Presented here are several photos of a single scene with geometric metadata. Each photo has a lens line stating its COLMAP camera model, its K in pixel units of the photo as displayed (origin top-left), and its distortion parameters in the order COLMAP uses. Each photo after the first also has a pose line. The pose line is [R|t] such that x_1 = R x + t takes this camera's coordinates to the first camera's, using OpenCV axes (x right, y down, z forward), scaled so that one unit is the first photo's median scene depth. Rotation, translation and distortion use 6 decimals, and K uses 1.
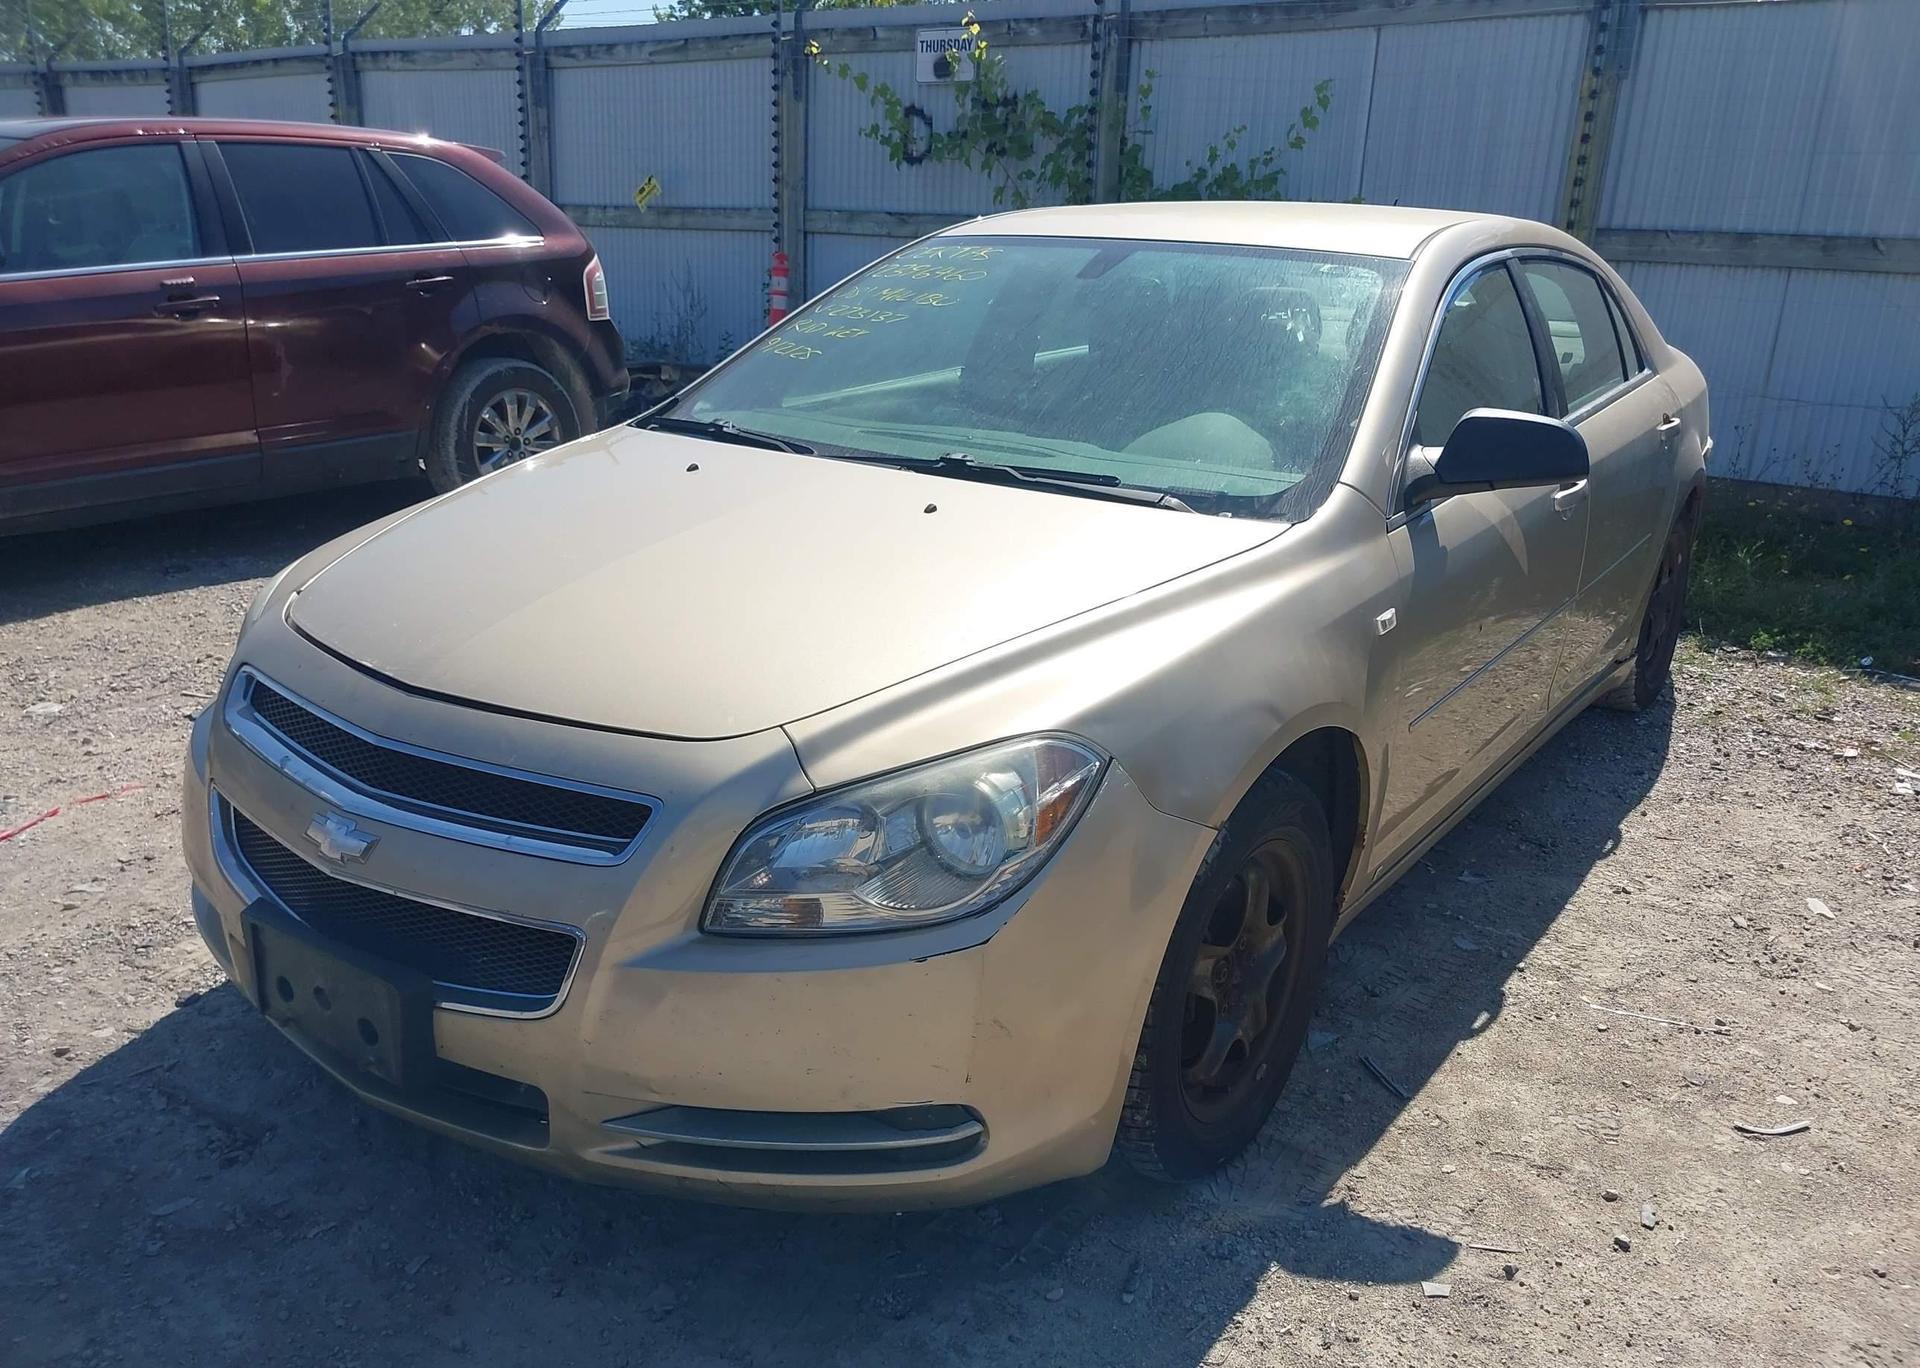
lens RADIAL K [[1543.9, 0, 960.1], [0, 1543.9, 690.6], [0, 0, 1]] dist [0.015996, -0.016179]
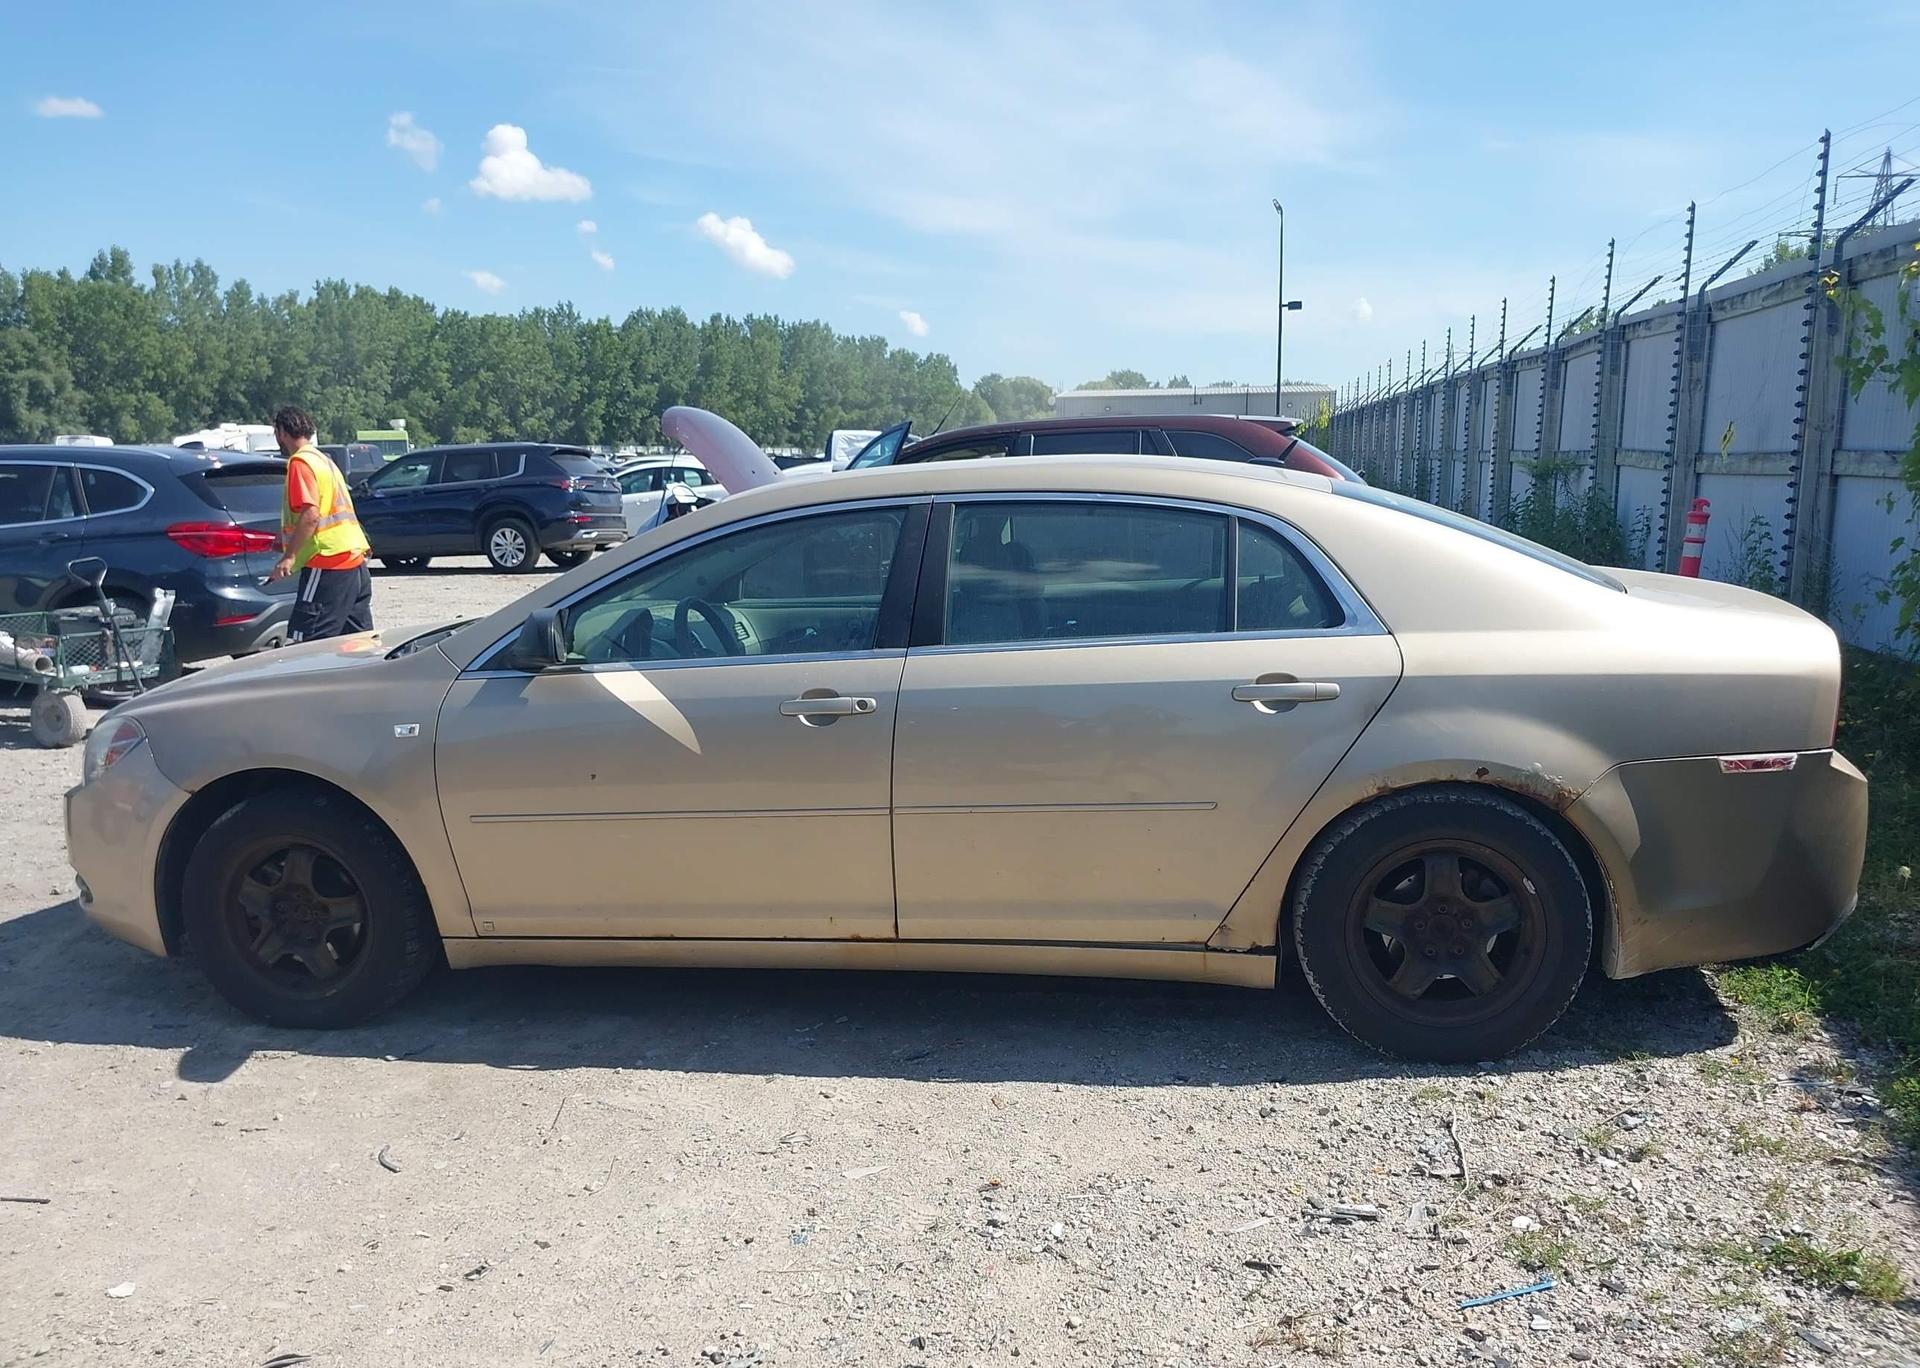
lens RADIAL K [[1543.9, 0, 955.7], [0, 1543.9, 688.4], [0, 0, 1]] dist [0.015996, -0.016179]
pose [[0.442902, 0.095759, -0.891442, 0.570444], [-0.234710, 0.971989, -0.012201, -0.059410], [0.865303, 0.214634, 0.452971, 0.228430]]
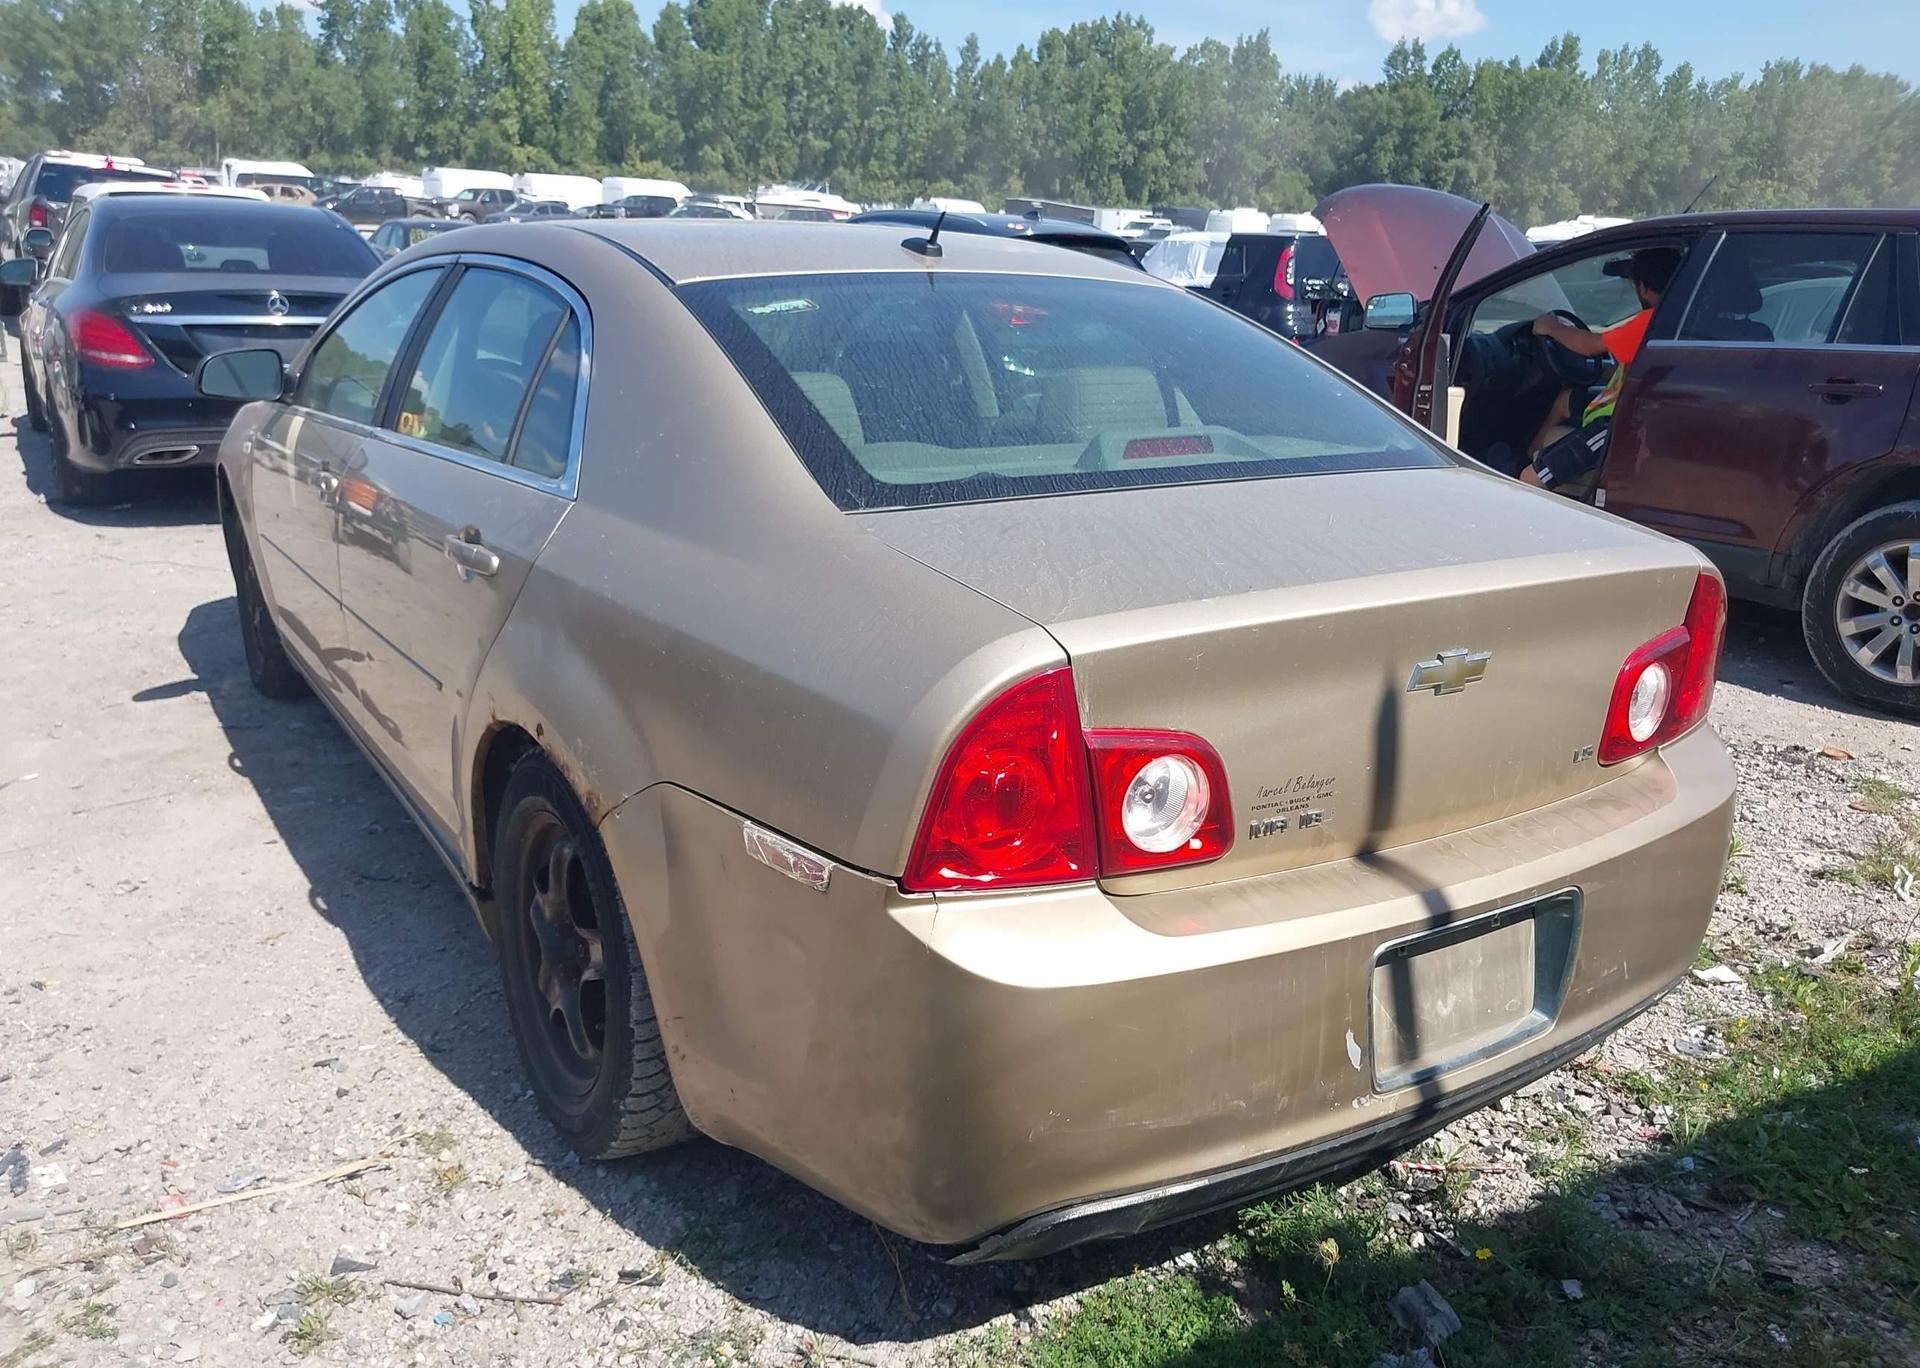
lens RADIAL K [[1543.9, 0, 965.0], [0, 1543.9, 680.1], [0, 0, 1]] dist [0.015996, -0.016179]
pose [[-0.390968, 0.209348, -0.896280, 0.472835], [-0.320745, 0.881758, 0.345869, -0.203225], [0.862709, 0.422702, -0.277592, 0.687773]]
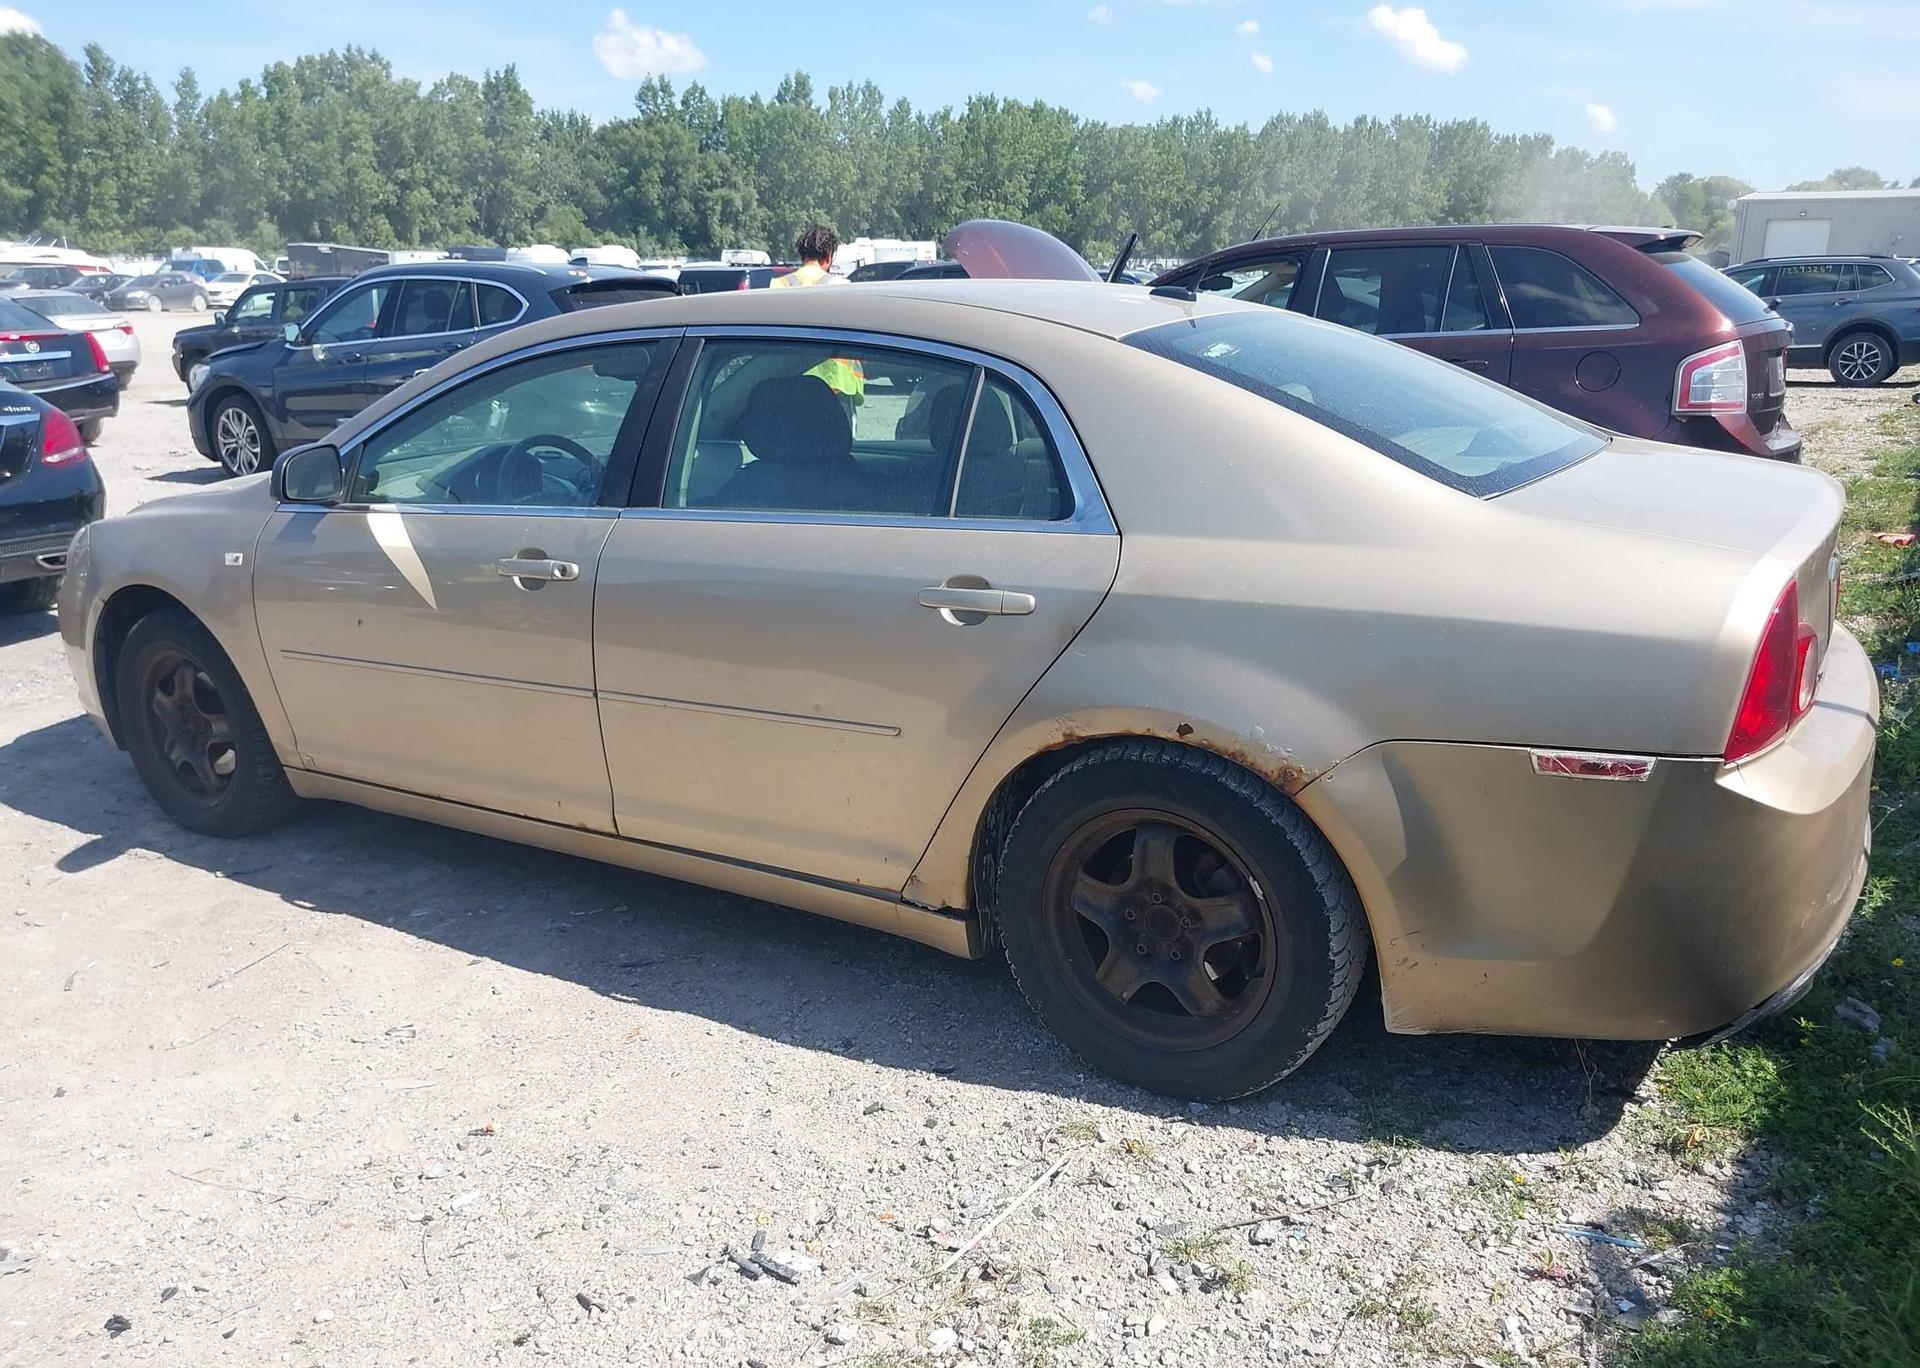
lens RADIAL K [[1543.9, 0, 959.2], [0, 1543.9, 674.4], [0, 0, 1]] dist [0.015996, -0.016179]
pose [[0.052824, 0.217585, -0.974611, 0.558895], [-0.281648, 0.939597, 0.194502, -0.134195], [0.958063, 0.264223, 0.110916, 0.466933]]
